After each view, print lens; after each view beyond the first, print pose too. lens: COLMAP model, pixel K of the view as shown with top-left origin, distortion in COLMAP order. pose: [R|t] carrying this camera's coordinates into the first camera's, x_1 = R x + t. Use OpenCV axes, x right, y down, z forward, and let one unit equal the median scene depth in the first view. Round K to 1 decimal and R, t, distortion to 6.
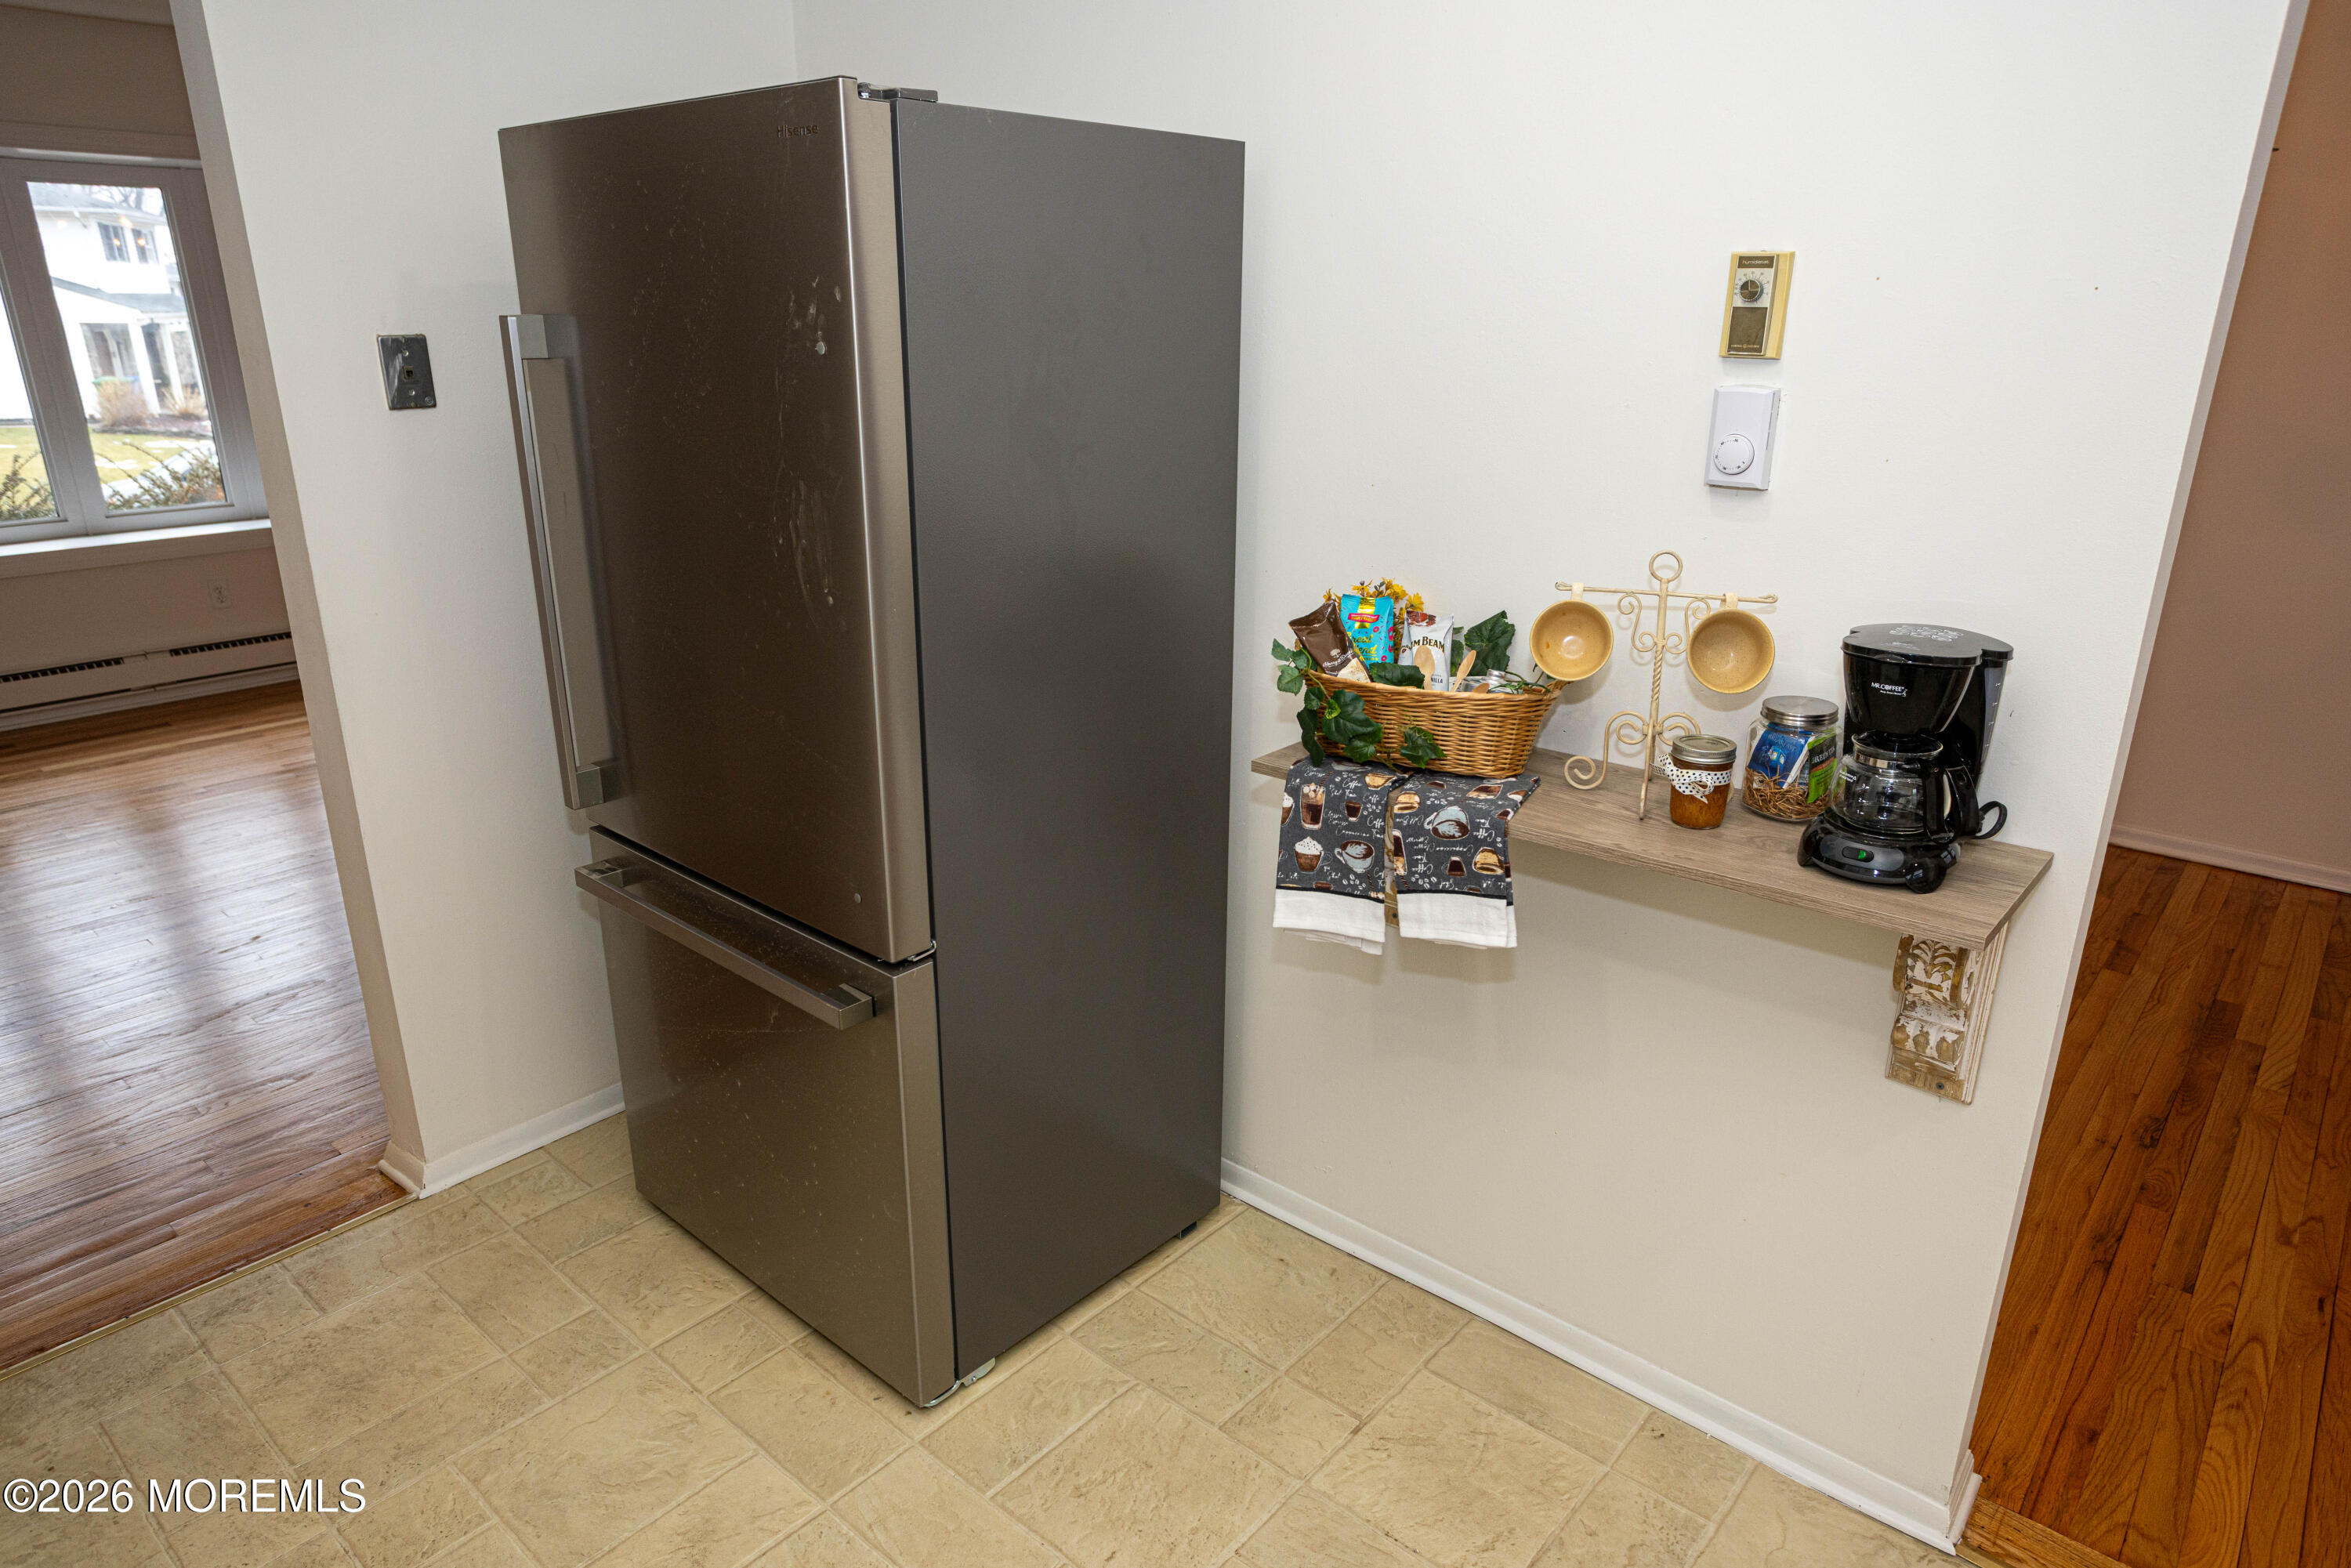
lens RADIAL K [[1450.8, 0, 1168.3], [0, 1450.8, 803.7], [0, 0, 1]] dist [-0.050116, 0.044951]
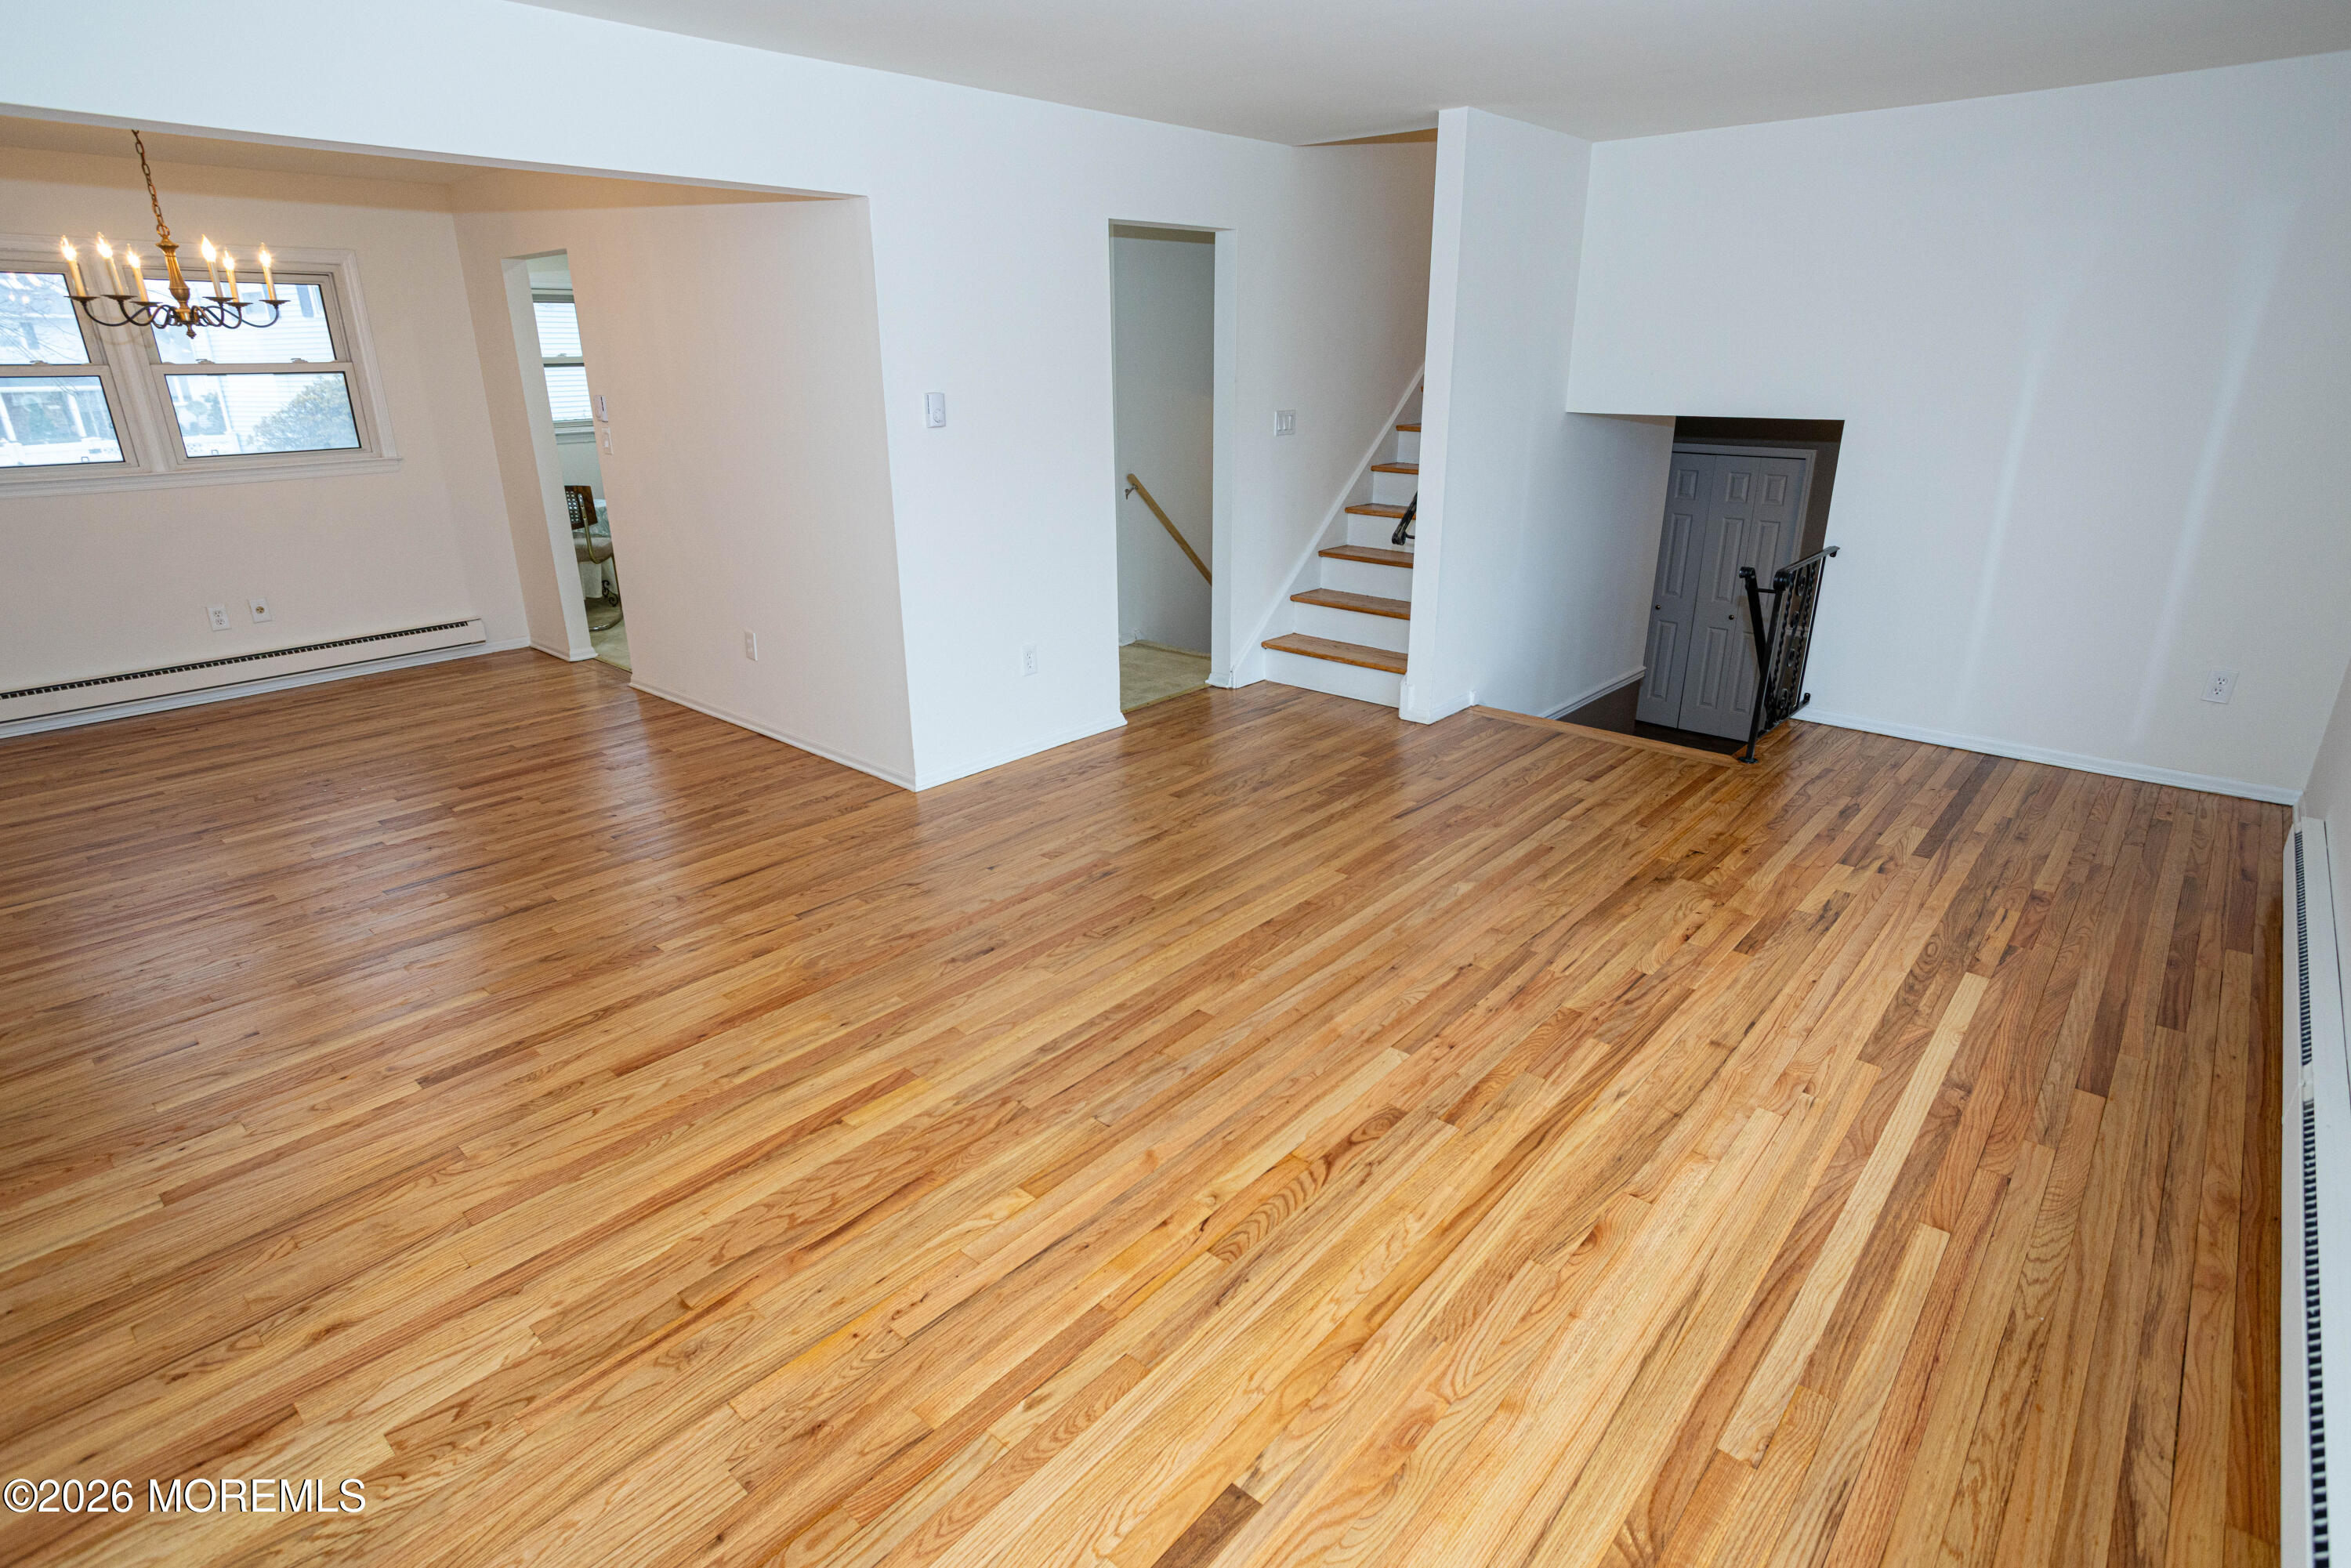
lens RADIAL K [[1199.6, 0, 1172.2], [0, 1199.6, 785.7], [0, 0, 1]] dist [-0.053880, 0.029290]
pose [[-0.999932, 0.000959, 0.011637, -0.812988], [0.008146, 0.771312, 0.636405, -1.184878], [-0.008366, 0.636456, -0.771267, 3.285904]]
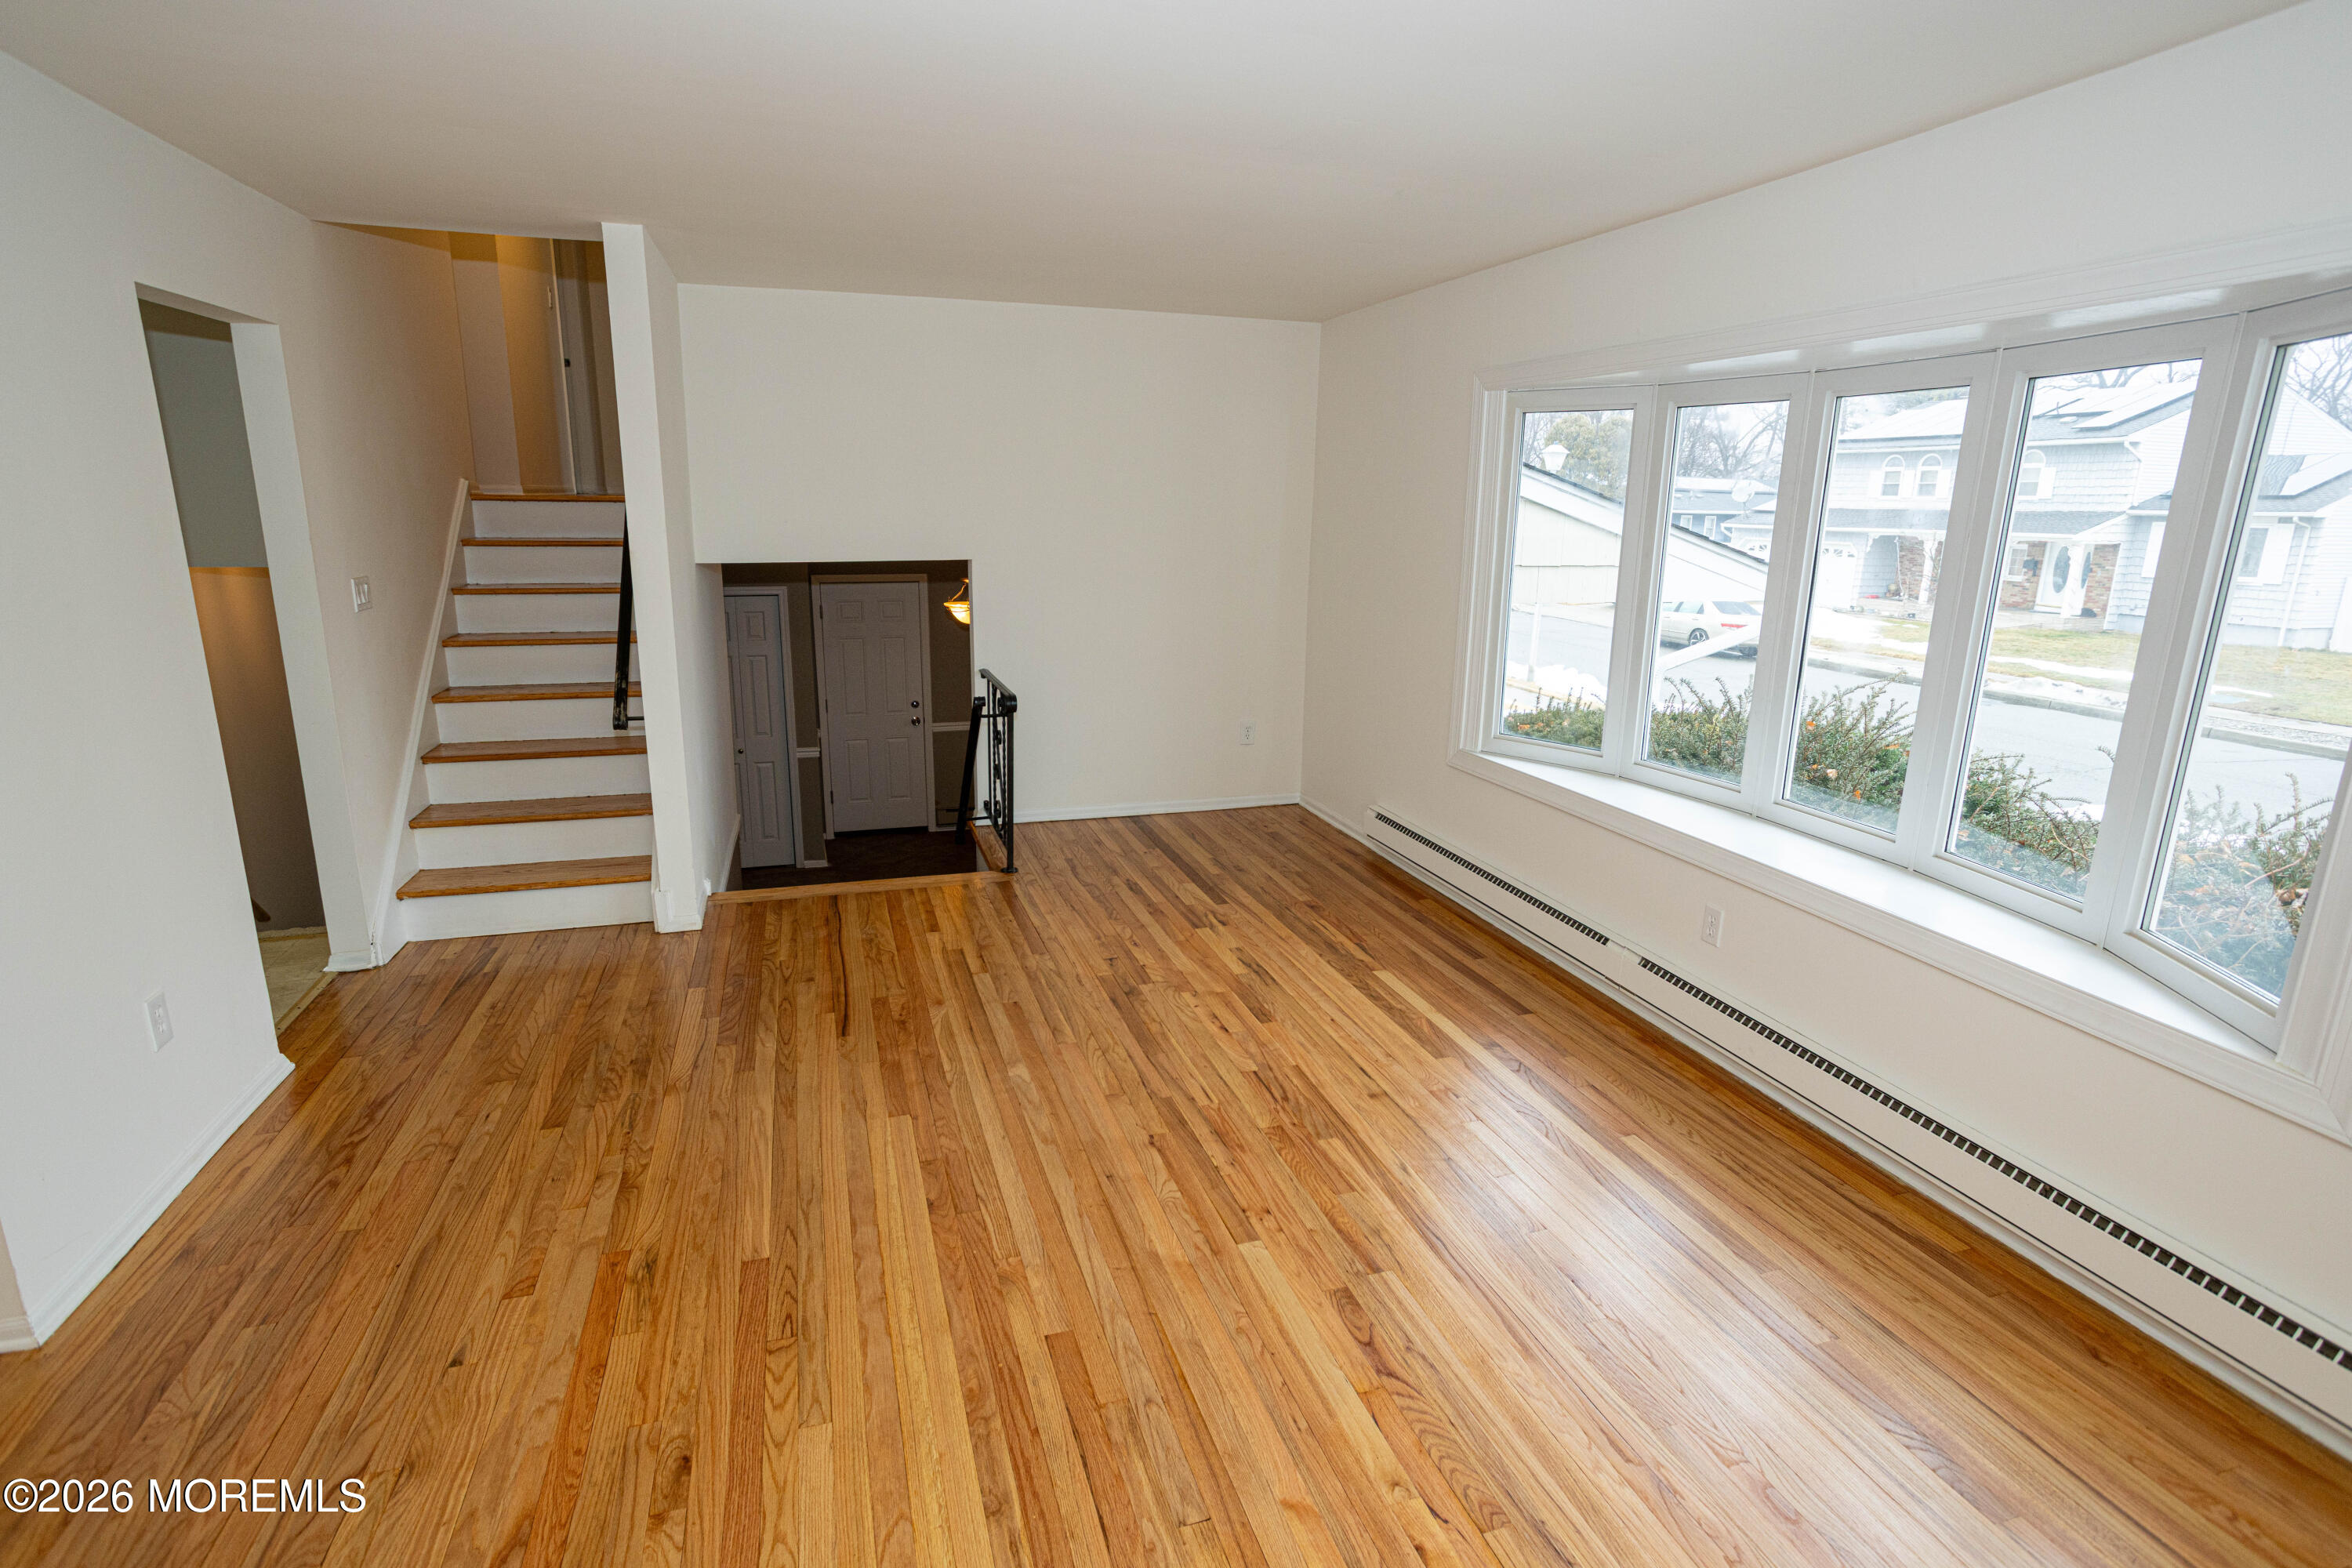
lens RADIAL K [[1168.0, 0, 1181.7], [0, 1168.0, 787.2], [0, 0, 1]] dist [-0.052821, 0.034848]
pose [[-0.517742, 0.195347, -0.832936, -0.101587], [-0.302606, 0.868835, 0.391862, -0.968976], [0.800233, 0.454935, -0.390719, 2.642261]]
